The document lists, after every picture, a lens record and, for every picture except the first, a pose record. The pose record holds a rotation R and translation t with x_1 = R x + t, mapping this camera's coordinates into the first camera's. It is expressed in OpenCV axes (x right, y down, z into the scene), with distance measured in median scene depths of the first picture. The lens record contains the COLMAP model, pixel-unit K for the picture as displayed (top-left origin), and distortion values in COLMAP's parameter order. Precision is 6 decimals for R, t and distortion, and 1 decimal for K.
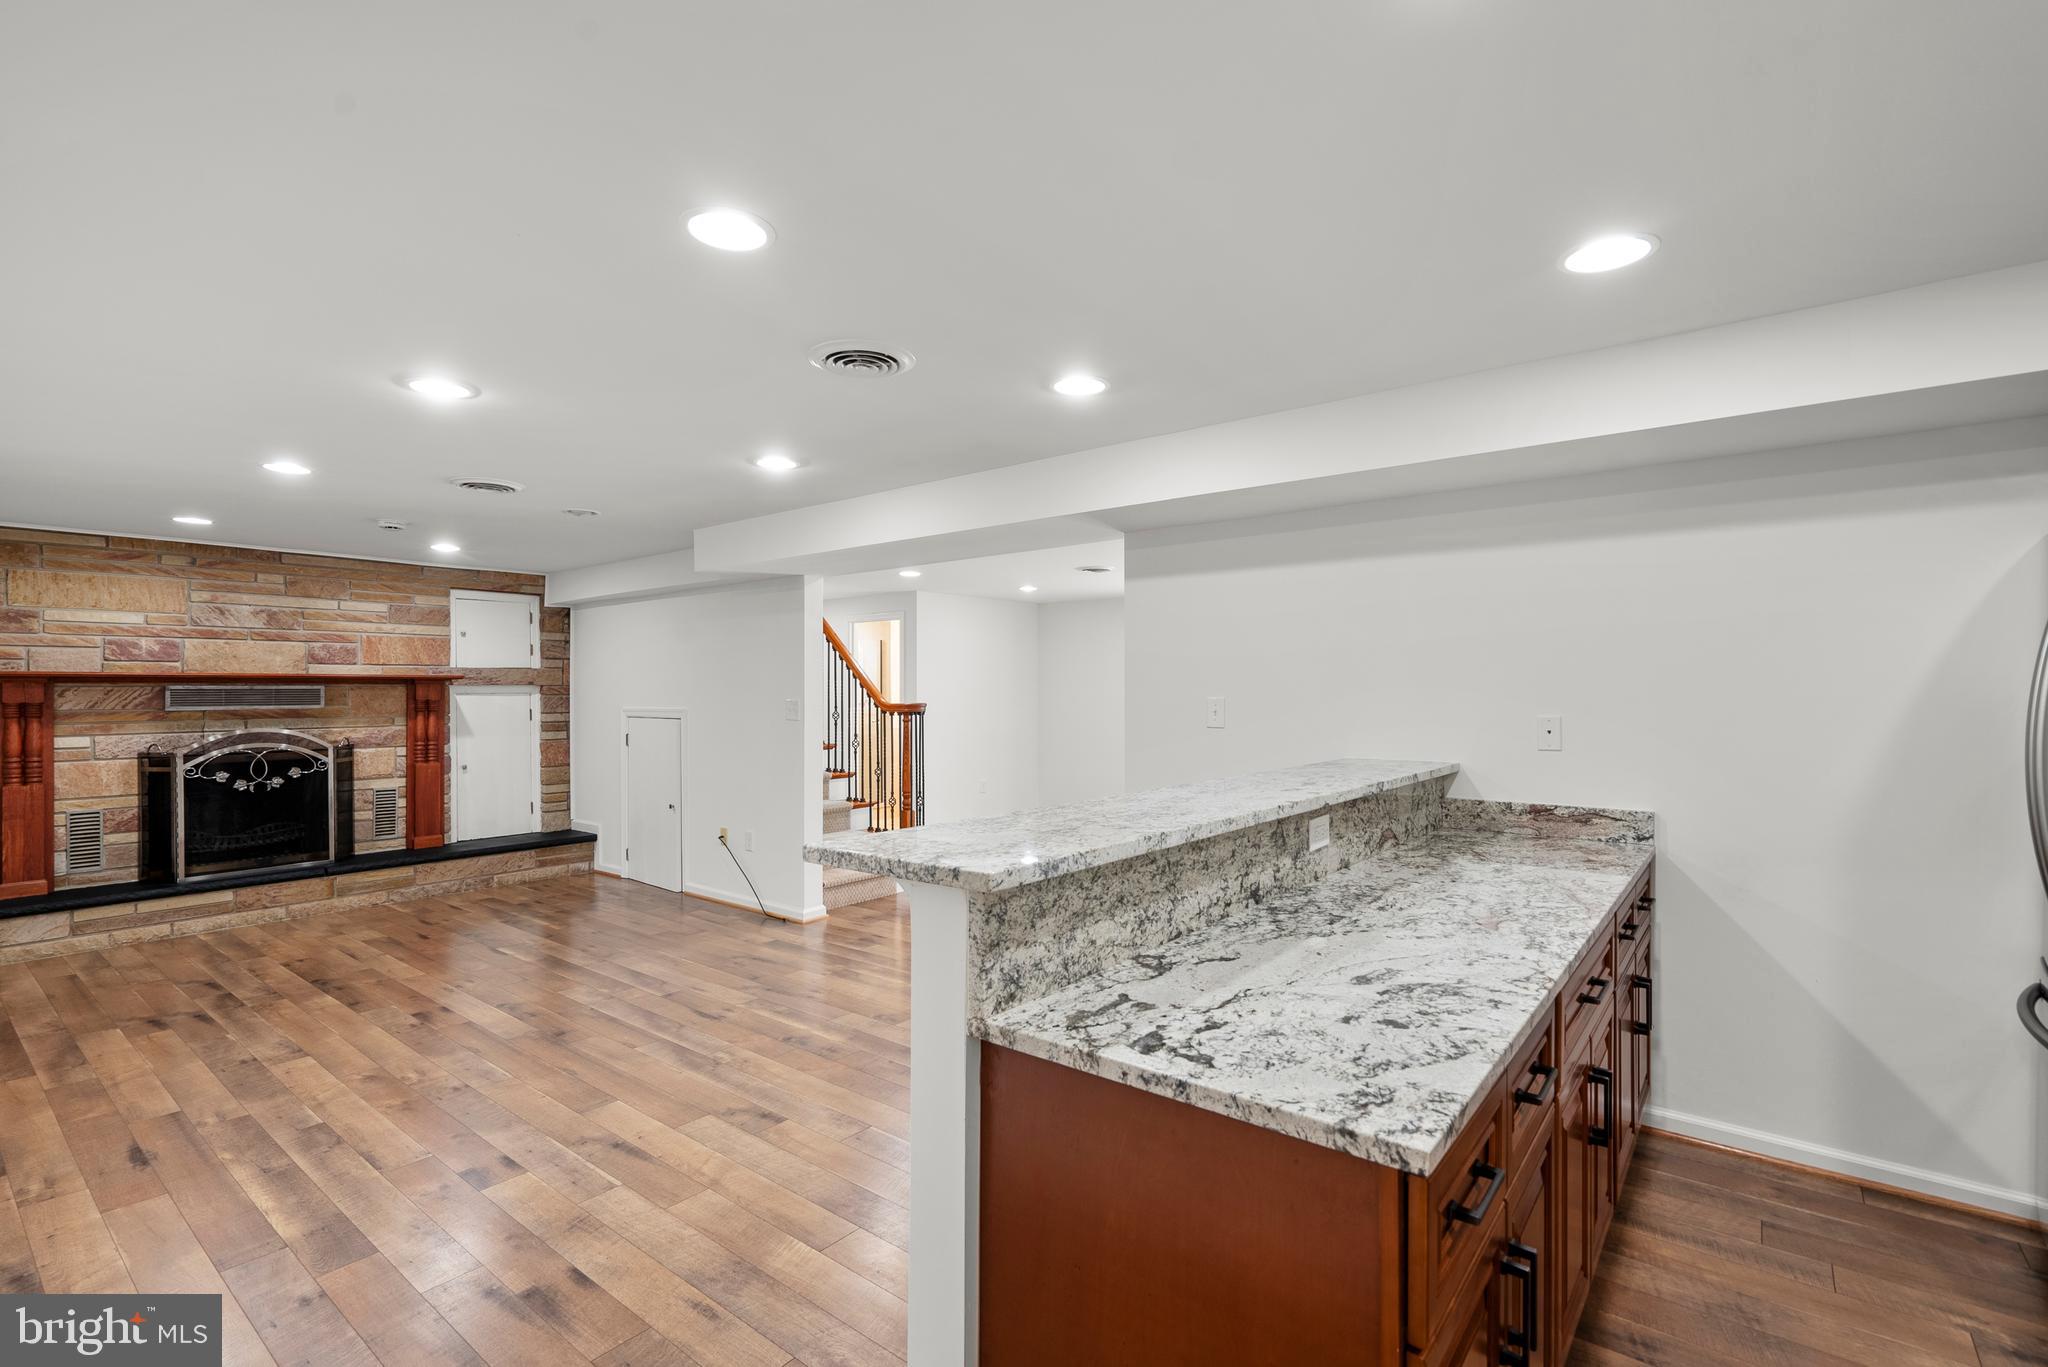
lens RADIAL K [[941.5, 0, 1025.1], [0, 941.5, 685.8], [0, 0, 1]] dist [-0.006611, 0.002364]
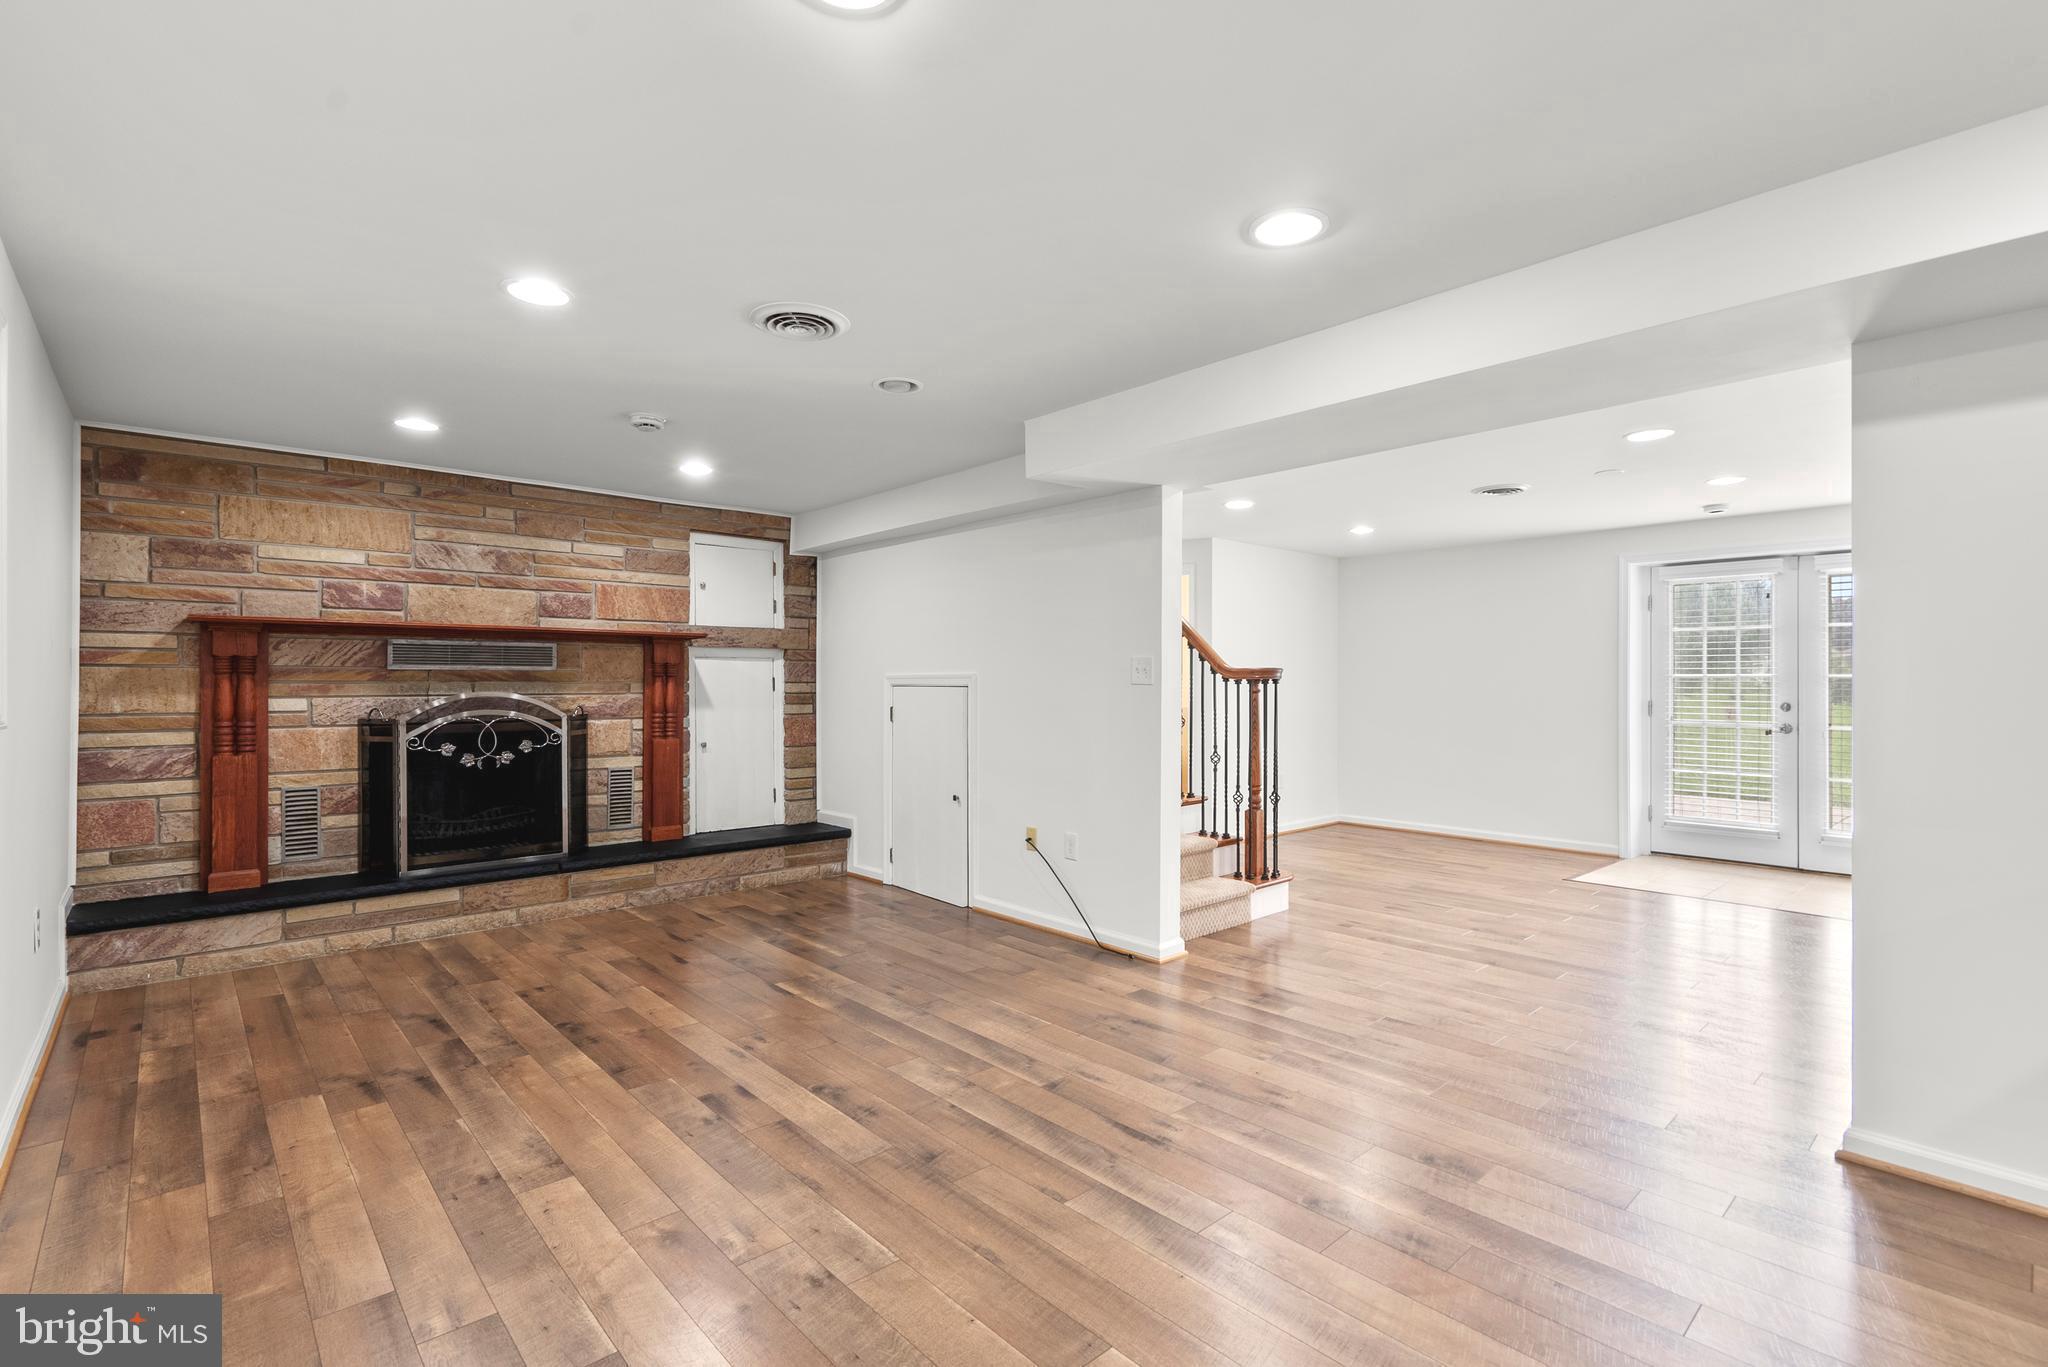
lens RADIAL K [[941.5, 0, 1009.2], [0, 941.5, 681.8], [0, 0, 1]] dist [-0.006611, 0.002364]
pose [[0.986454, 0.003549, -0.163999, -0.230226], [-0.003373, 0.999993, 0.001356, 0.034121], [0.164003, -0.000784, 0.986460, 0.262218]]
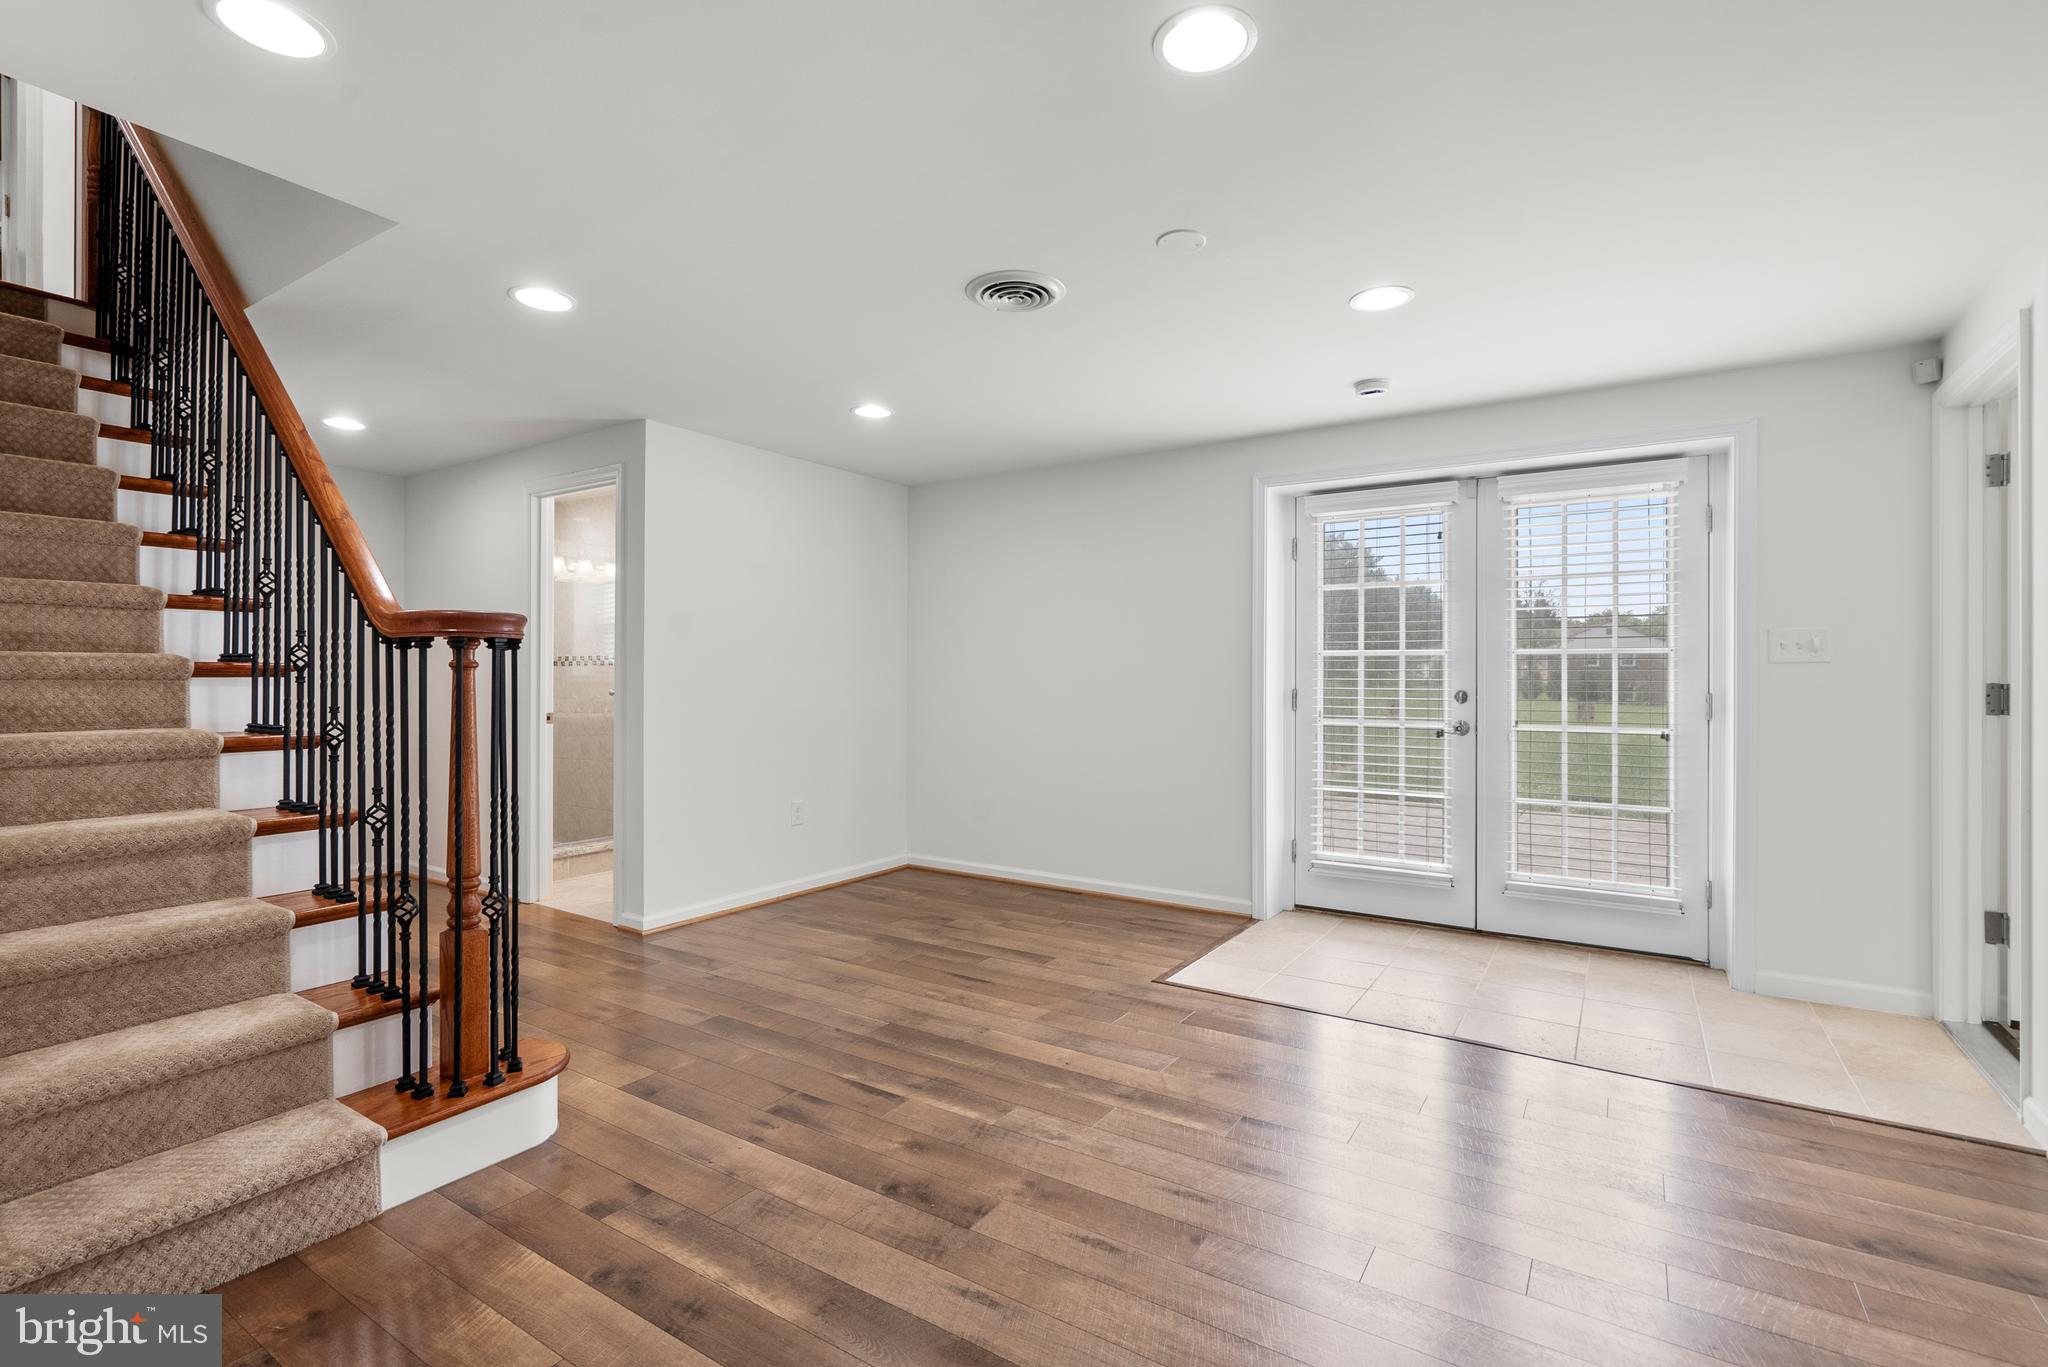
lens RADIAL K [[941.5, 0, 1016.5], [0, 941.5, 678.5], [0, 0, 1]] dist [-0.006611, 0.002364]
pose [[0.995071, 0.005506, 0.099010, 0.045877], [-0.005700, 0.999982, 0.001672, 0.047550], [-0.099000, -0.002228, 0.995085, 0.760356]]
